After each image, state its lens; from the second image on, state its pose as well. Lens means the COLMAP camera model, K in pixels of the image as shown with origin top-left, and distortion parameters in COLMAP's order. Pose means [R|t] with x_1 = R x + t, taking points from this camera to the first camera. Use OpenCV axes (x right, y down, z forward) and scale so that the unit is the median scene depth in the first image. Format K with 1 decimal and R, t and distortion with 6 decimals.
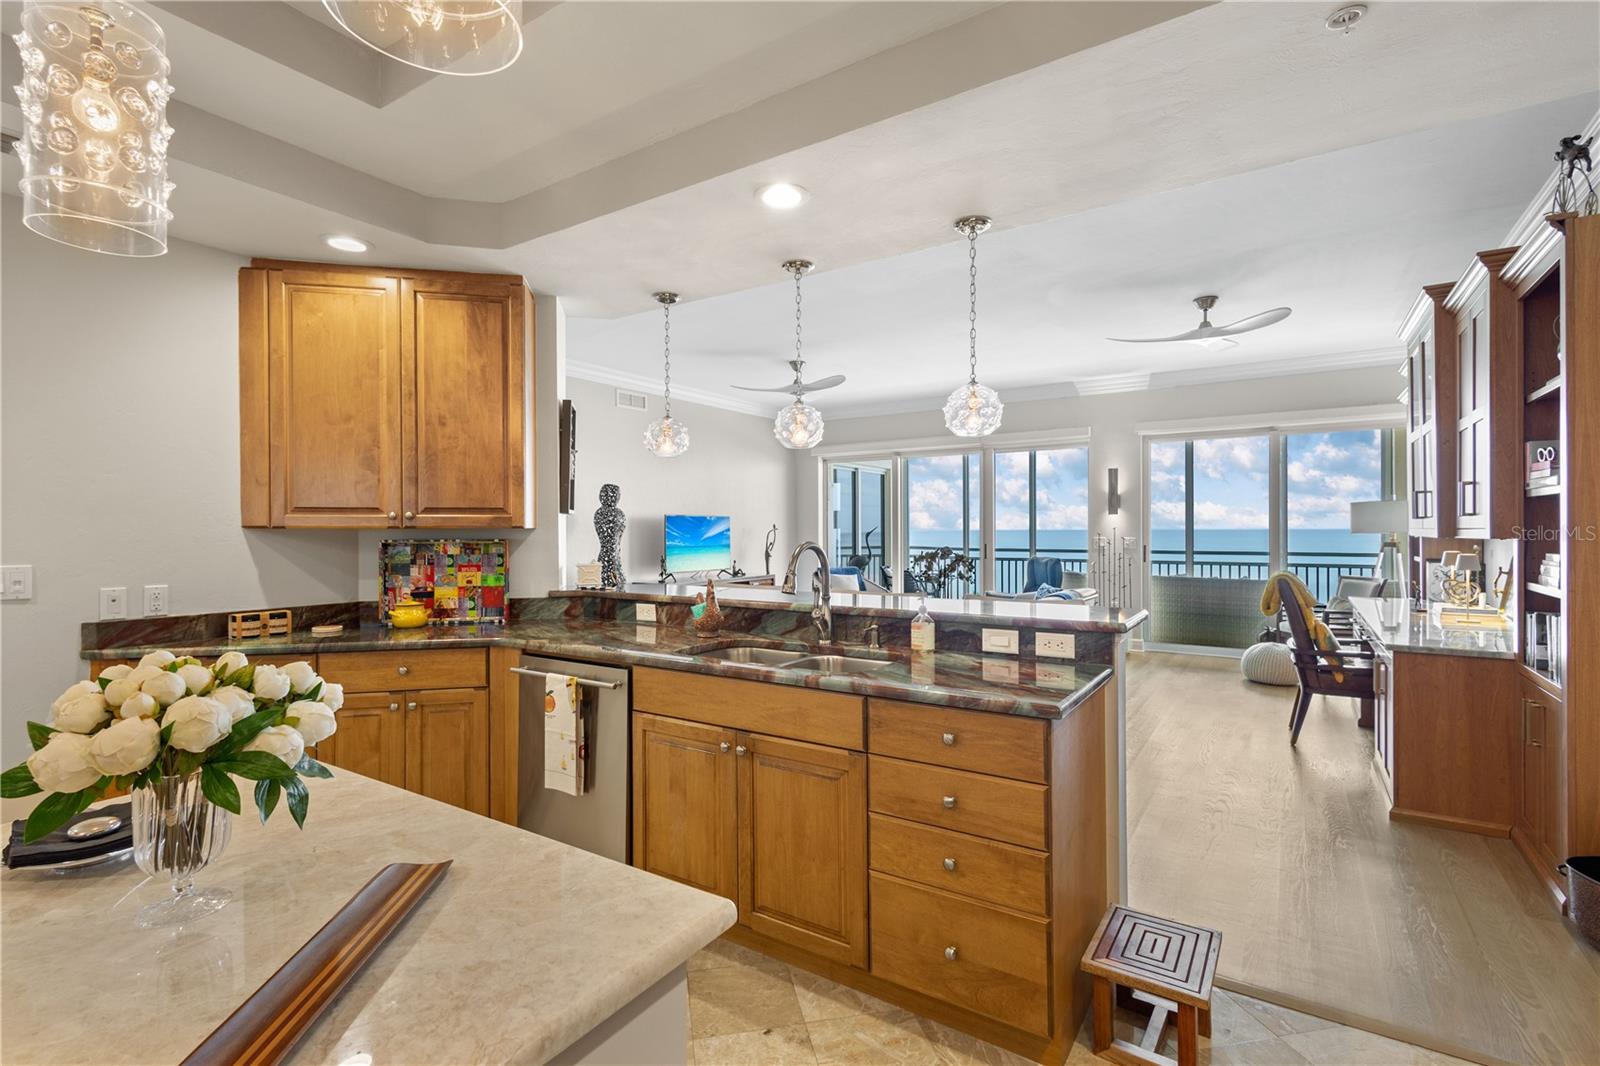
lens RADIAL K [[742.1, 0, 797.5], [0, 742.1, 535.4], [0, 0, 1]] dist [0.013139, 0.000020]
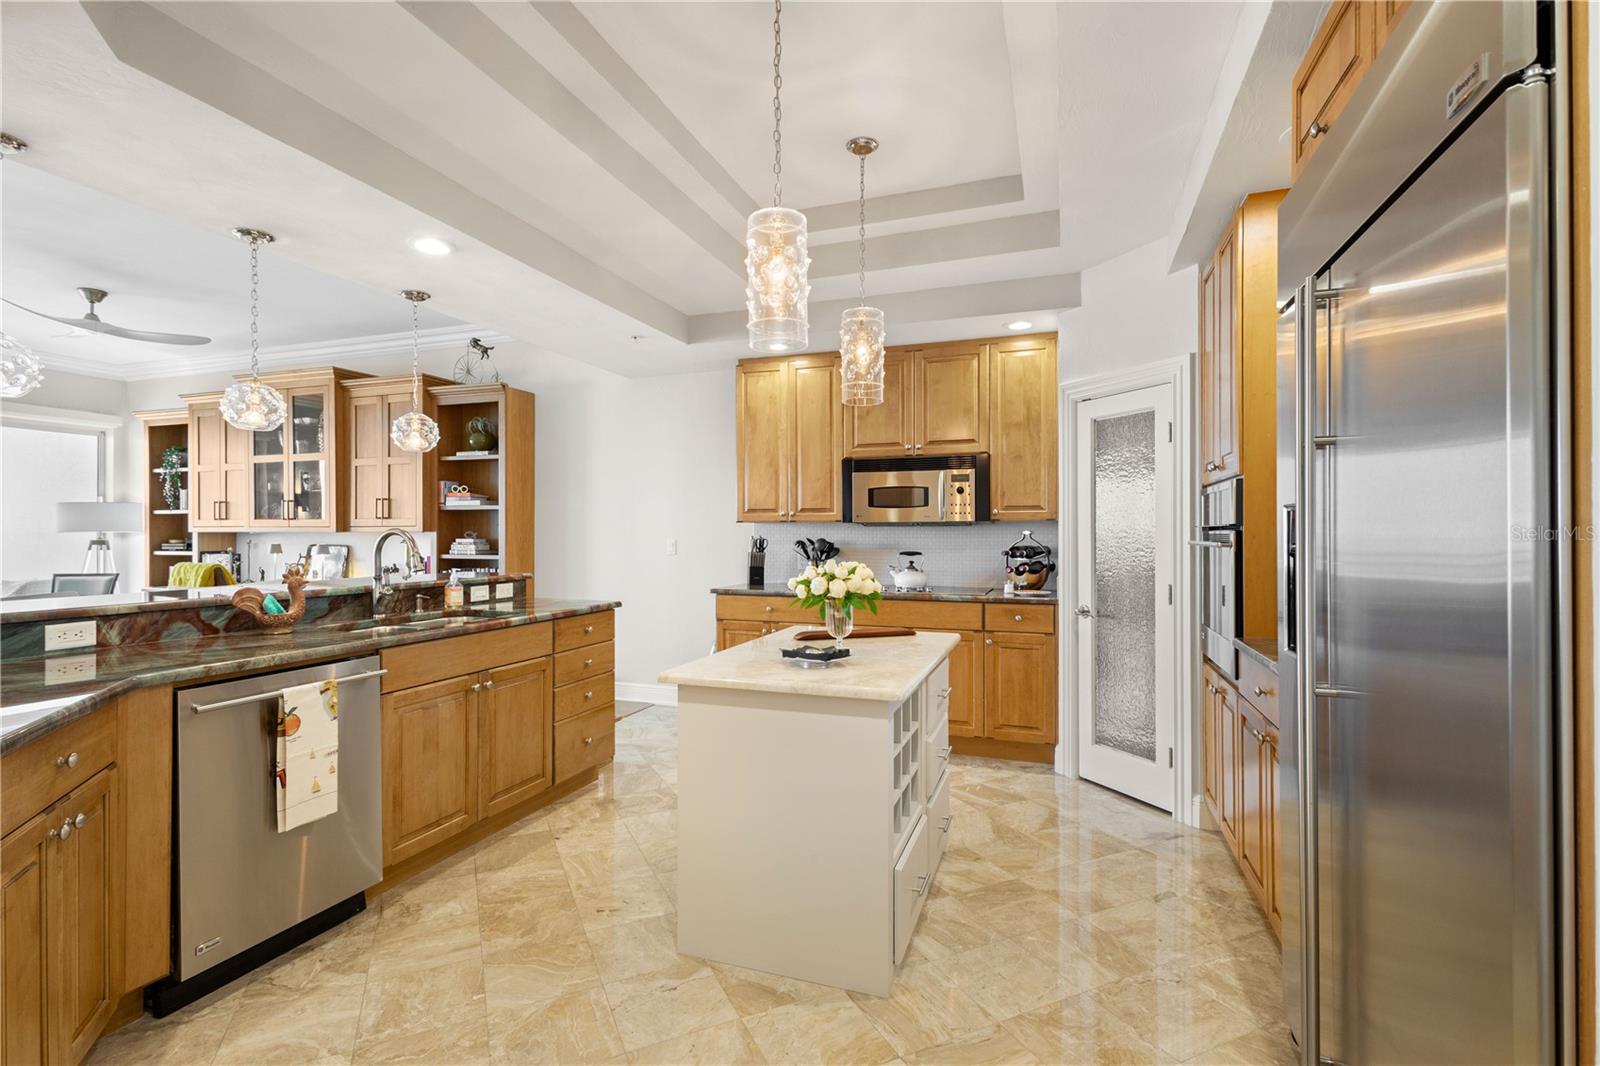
lens RADIAL K [[742.1, 0, 797.5], [0, 742.1, 535.4], [0, 0, 1]] dist [0.013139, 0.000020]
pose [[-0.239869, 0.001287, 0.970805, -1.269437], [0.006555, 0.999978, 0.000294, 0.022935], [-0.970783, 0.006434, -0.239872, 0.664839]]
